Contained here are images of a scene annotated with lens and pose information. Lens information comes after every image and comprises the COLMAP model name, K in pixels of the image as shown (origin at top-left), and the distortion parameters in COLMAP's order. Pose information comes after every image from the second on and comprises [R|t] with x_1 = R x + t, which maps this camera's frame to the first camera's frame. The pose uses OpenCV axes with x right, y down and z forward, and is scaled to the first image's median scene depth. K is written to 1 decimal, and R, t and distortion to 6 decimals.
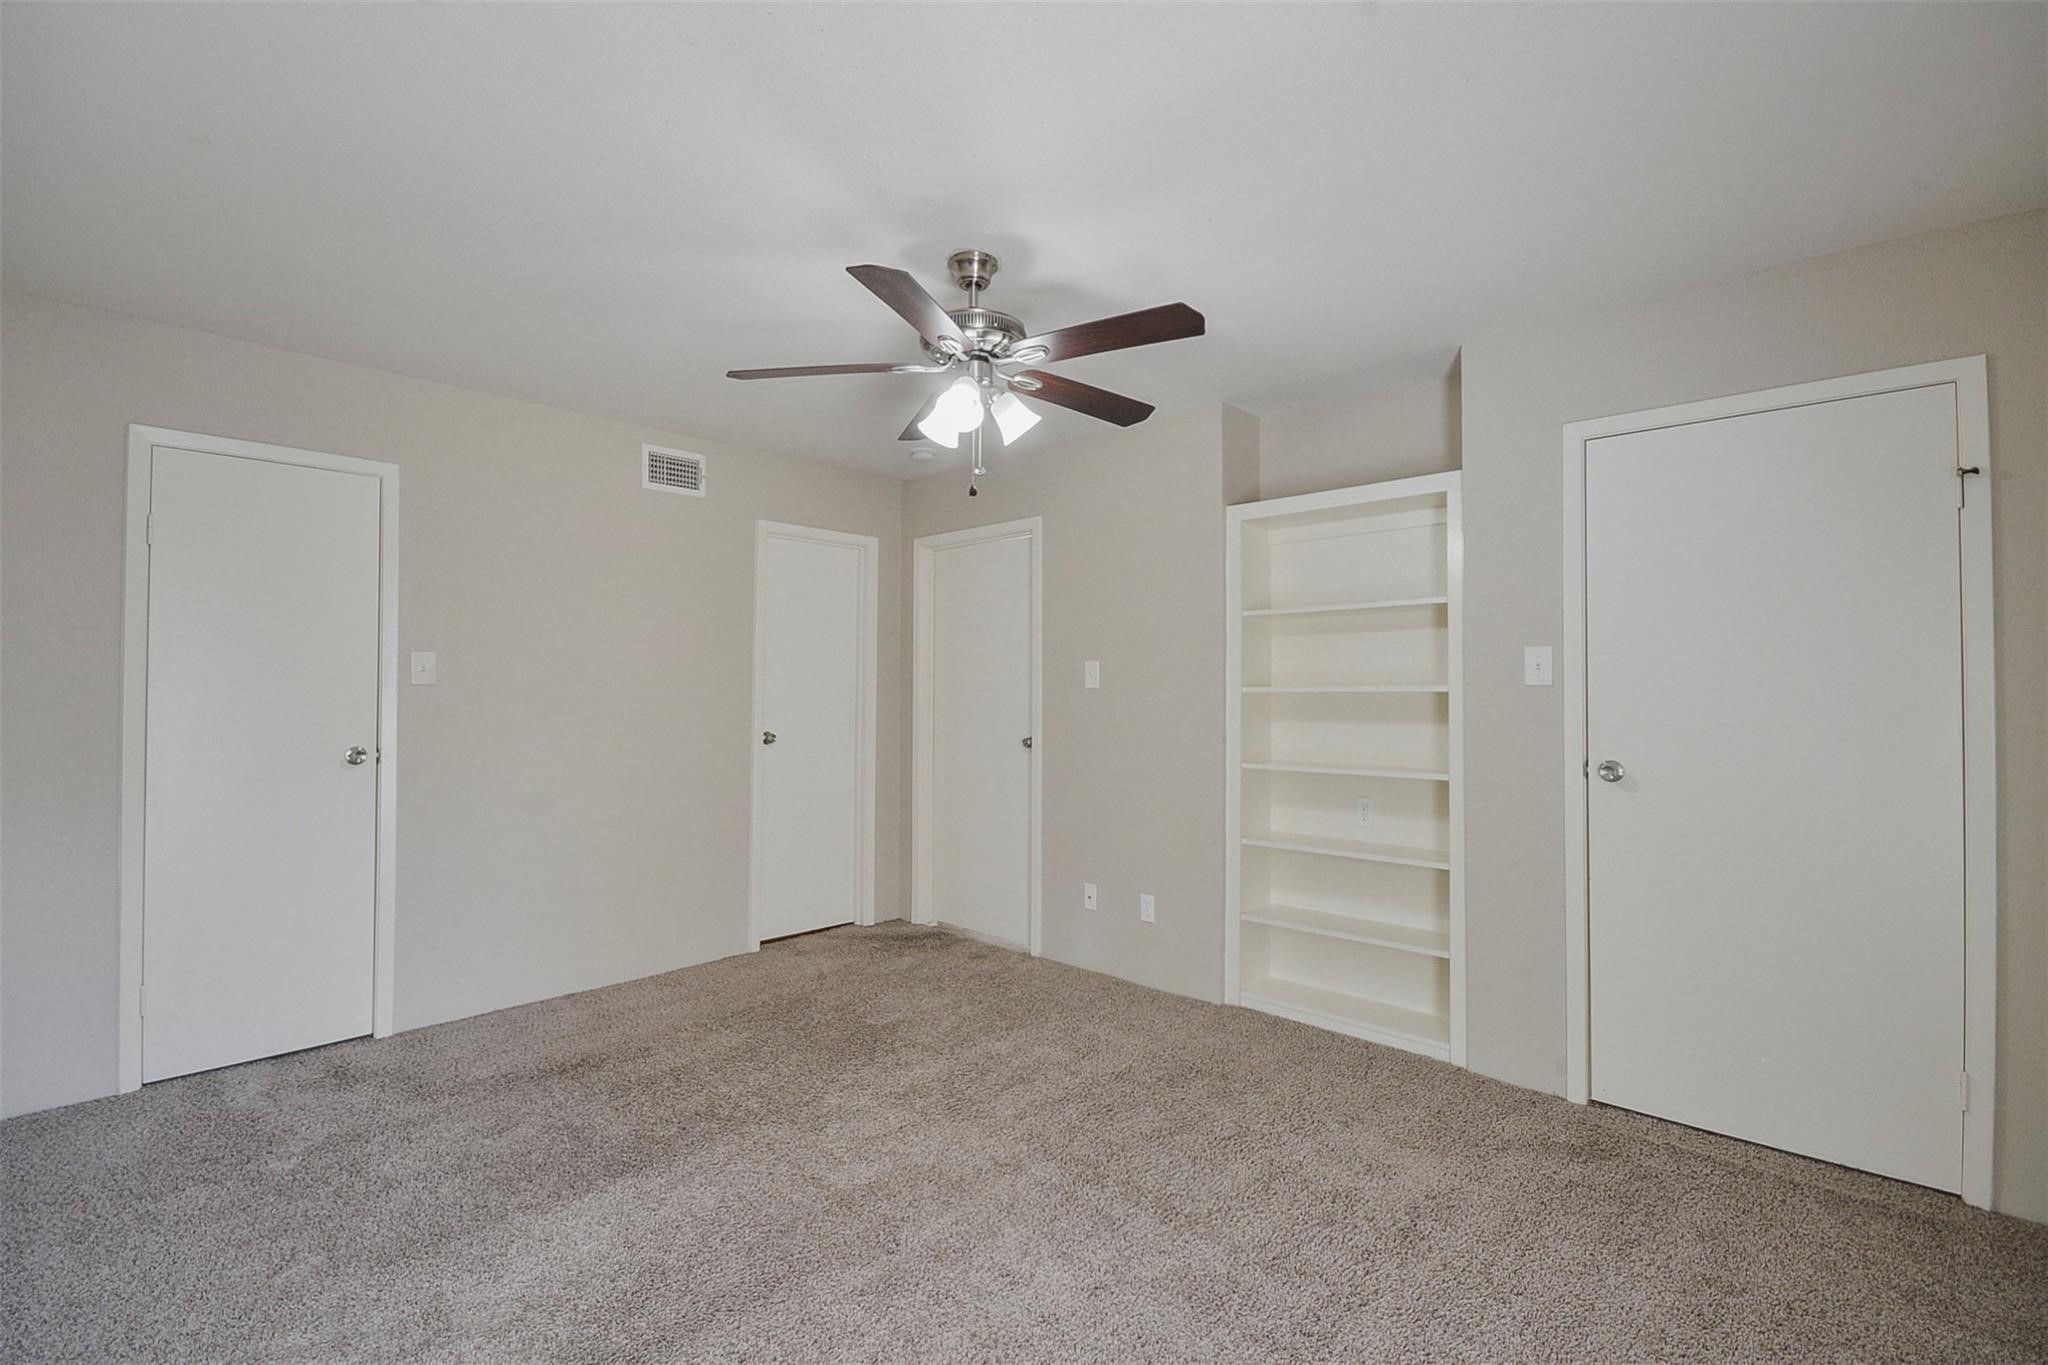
lens RADIAL K [[926.6, 0, 1025.2], [0, 926.6, 676.6], [0, 0, 1]] dist [0.010199, -0.011348]
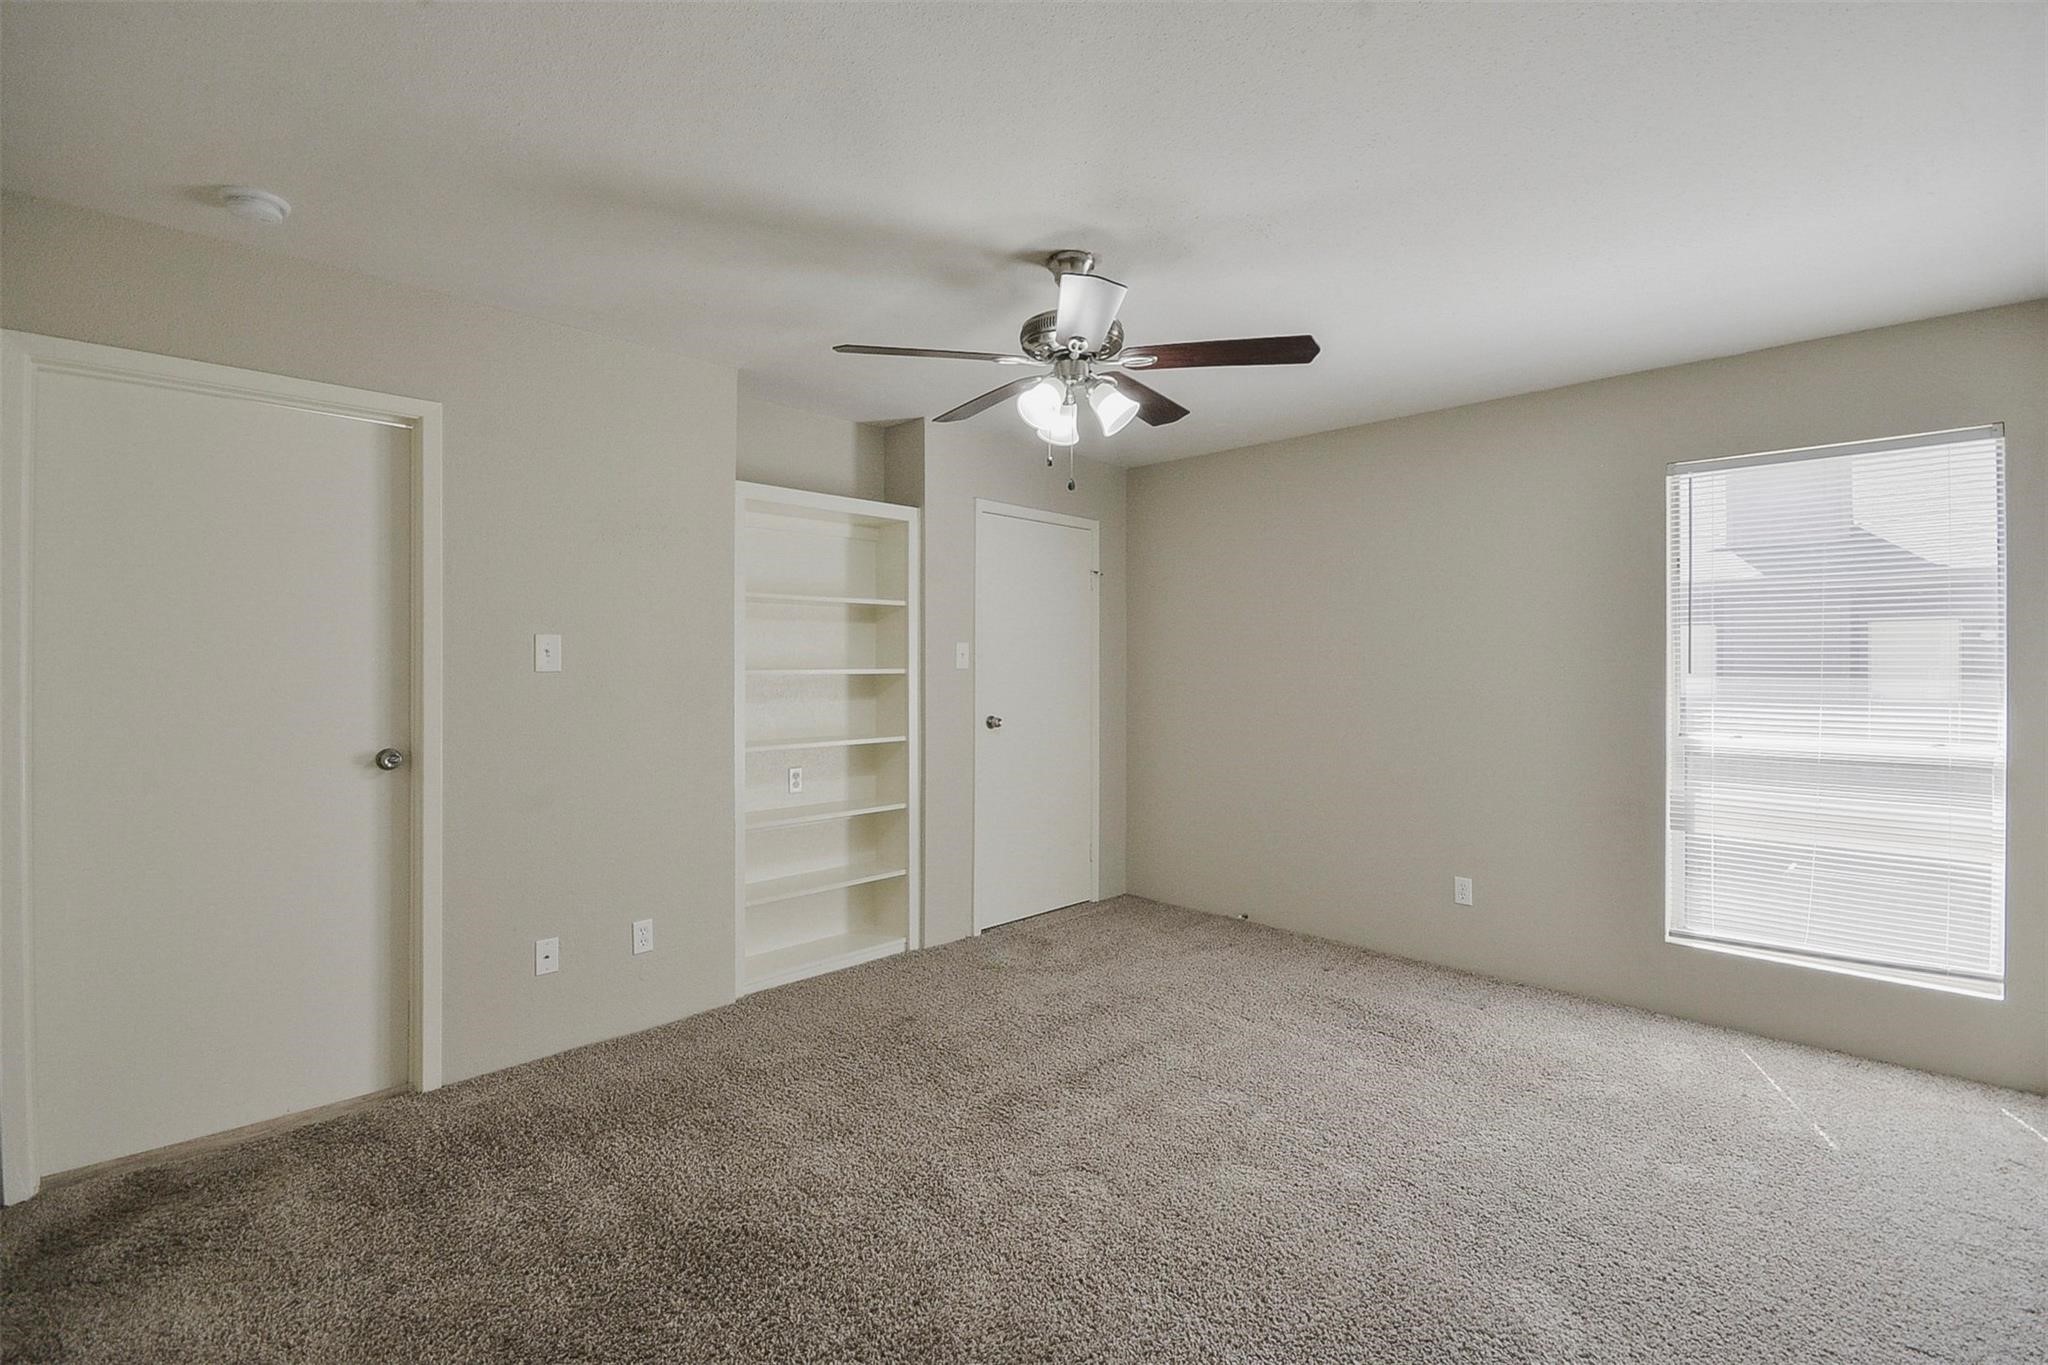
lens RADIAL K [[926.6, 0, 1025.2], [0, 926.6, 676.6], [0, 0, 1]] dist [0.010199, -0.011348]
pose [[0.016577, -0.013563, 0.999771, -0.771557], [-0.015786, 0.999780, 0.013825, 0.000599], [-0.999738, -0.016011, 0.016359, 0.724861]]
